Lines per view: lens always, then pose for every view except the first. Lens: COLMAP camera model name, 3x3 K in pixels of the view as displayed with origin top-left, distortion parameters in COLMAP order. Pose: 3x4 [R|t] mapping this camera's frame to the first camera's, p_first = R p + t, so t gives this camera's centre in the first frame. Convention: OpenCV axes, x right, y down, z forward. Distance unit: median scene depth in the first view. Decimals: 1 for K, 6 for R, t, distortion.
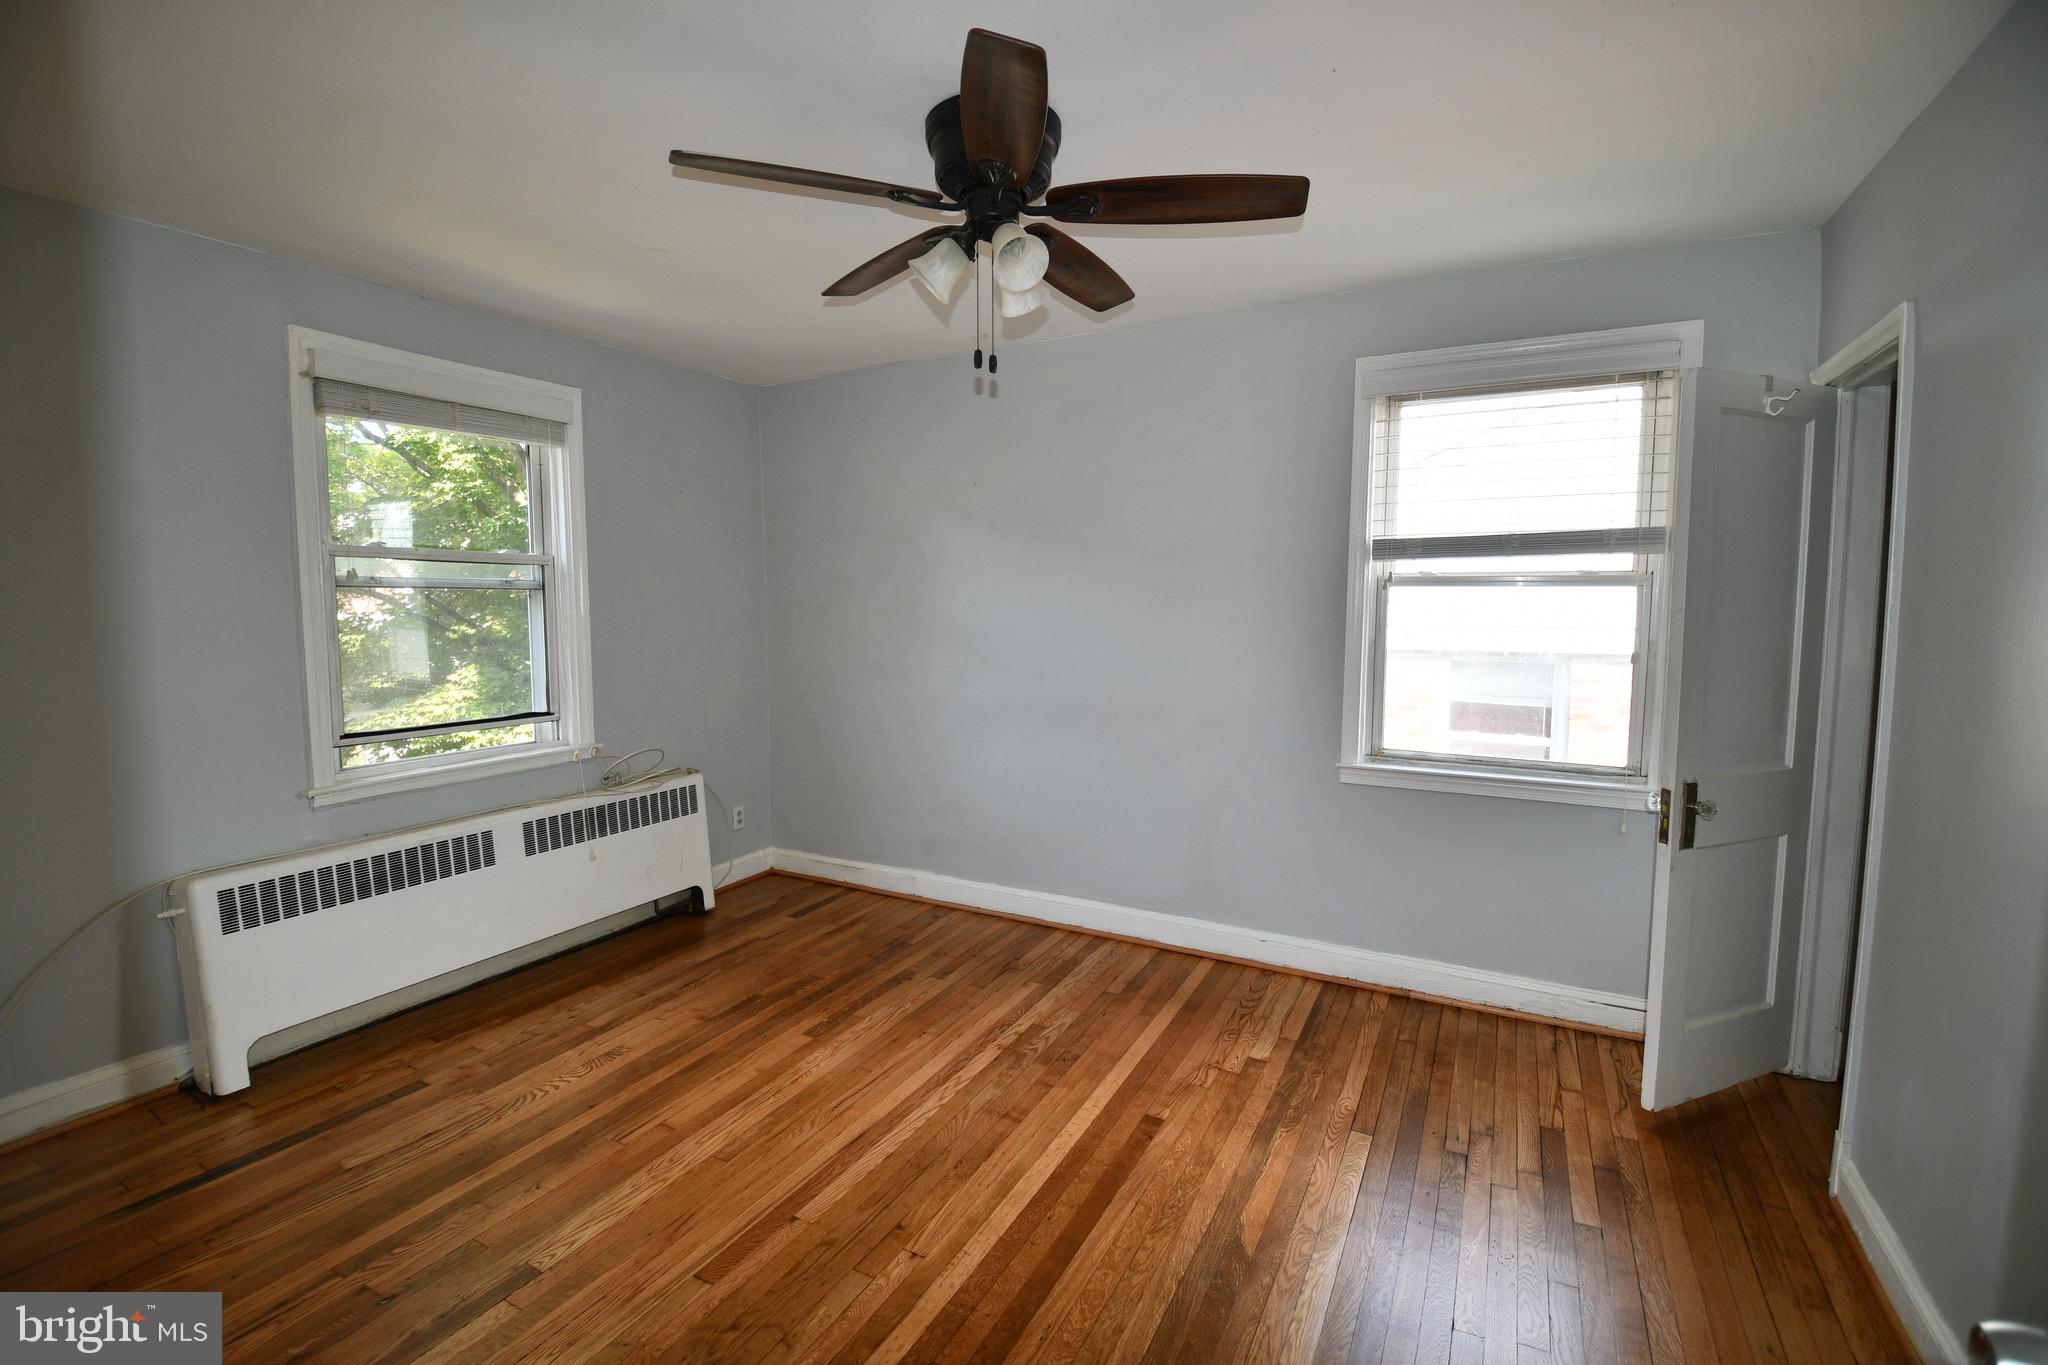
lens RADIAL K [[913.2, 0, 1011.6], [0, 913.2, 677.5], [0, 0, 1]] dist [0.015099, -0.000163]
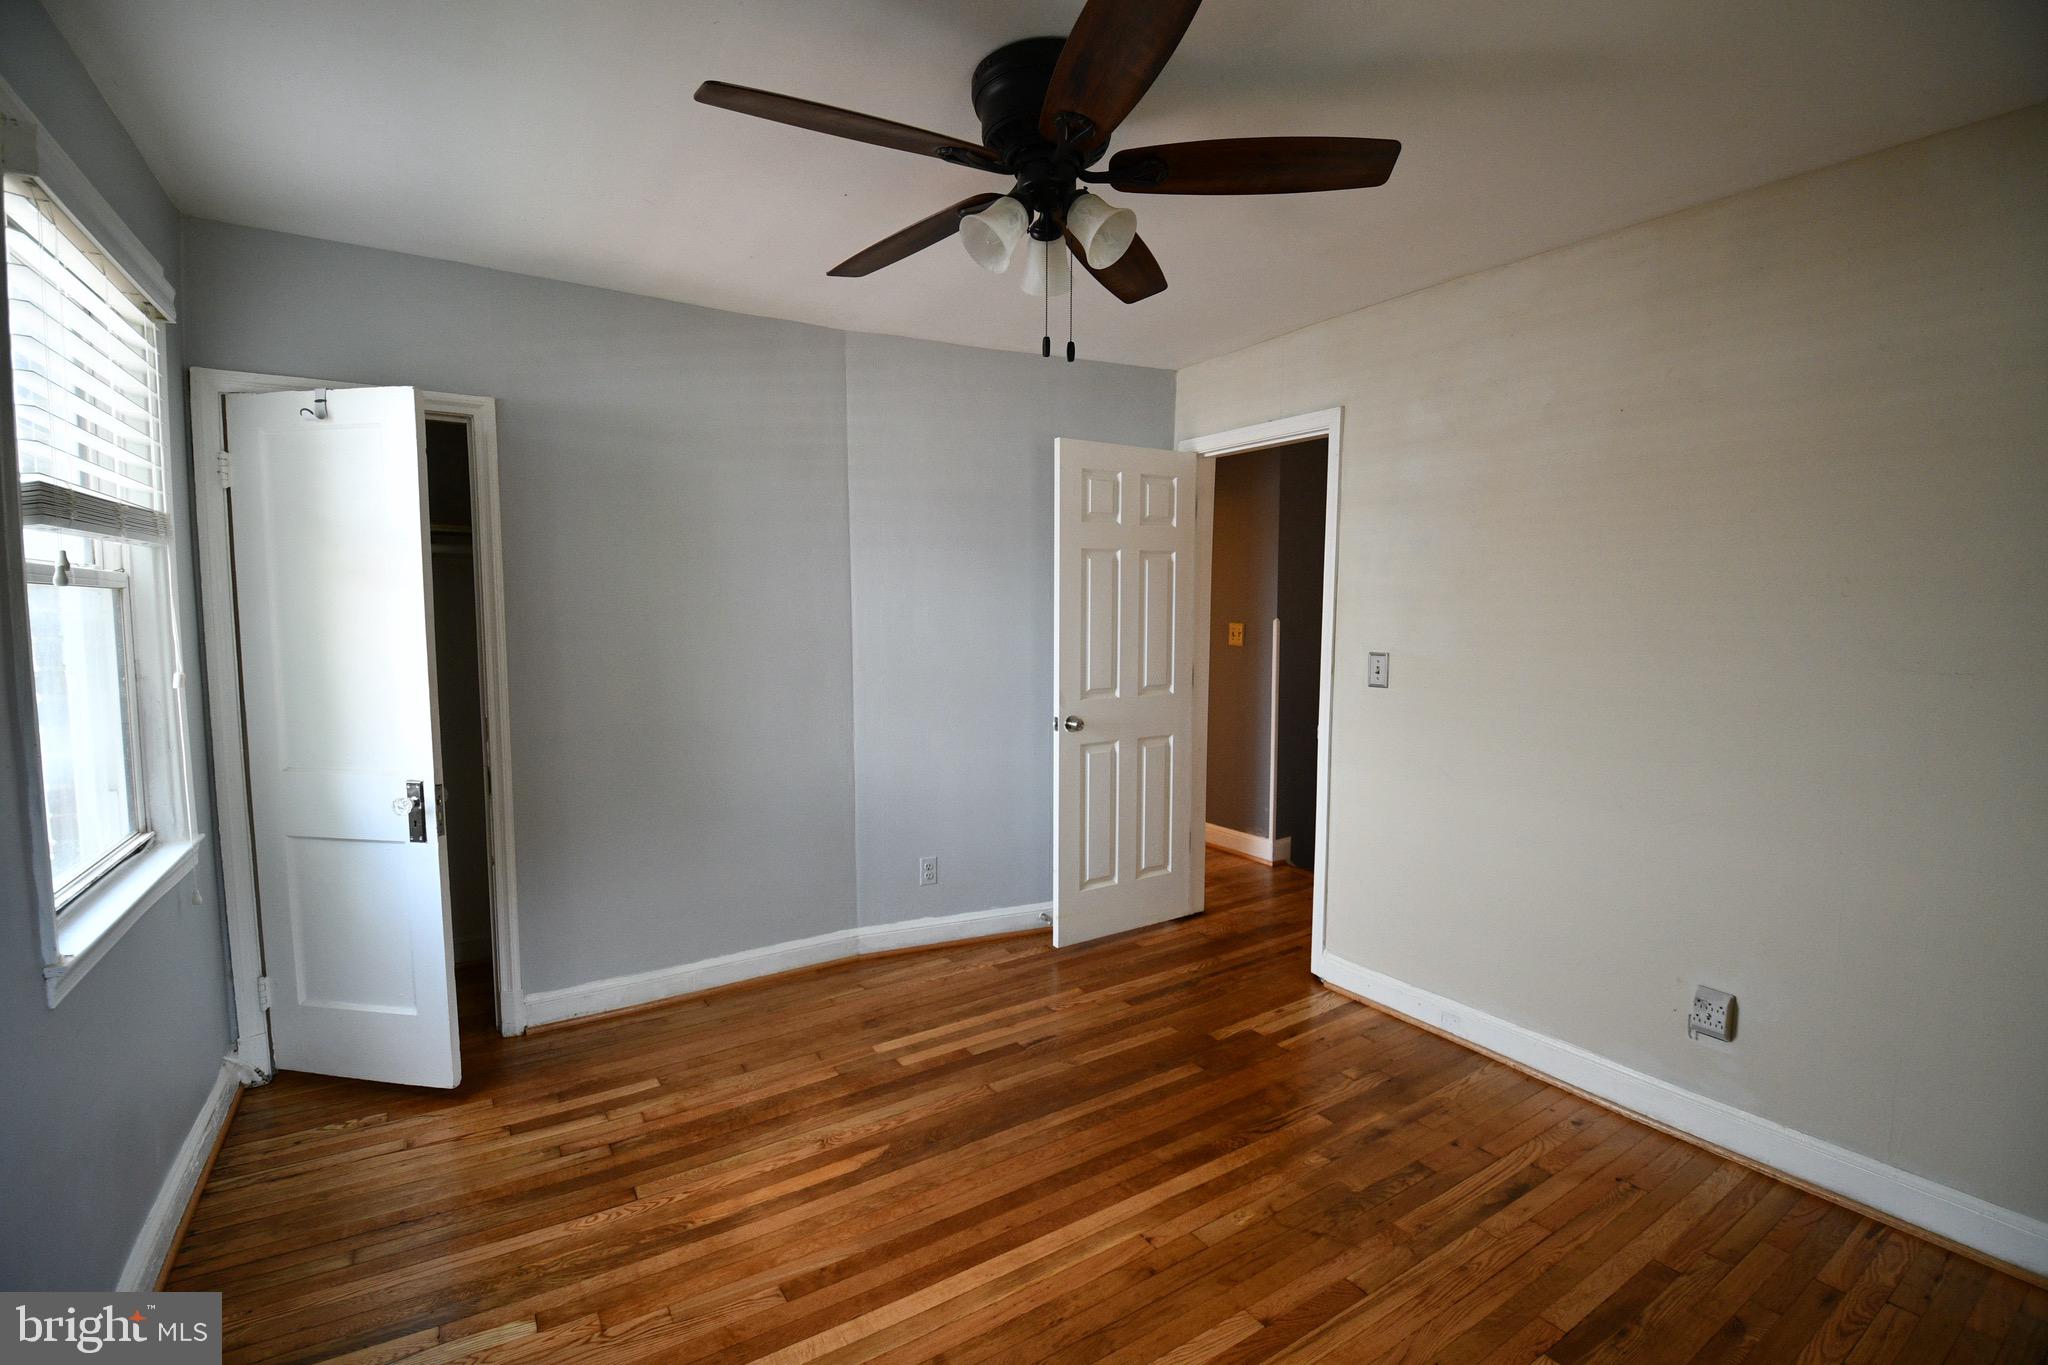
lens RADIAL K [[913.2, 0, 1011.6], [0, 913.2, 677.5], [0, 0, 1]] dist [0.015099, -0.000163]
pose [[-0.873196, -0.041681, 0.485583, -0.422717], [0.039190, 0.987105, 0.155202, -0.157300], [-0.485791, 0.154552, -0.860303, 1.762237]]
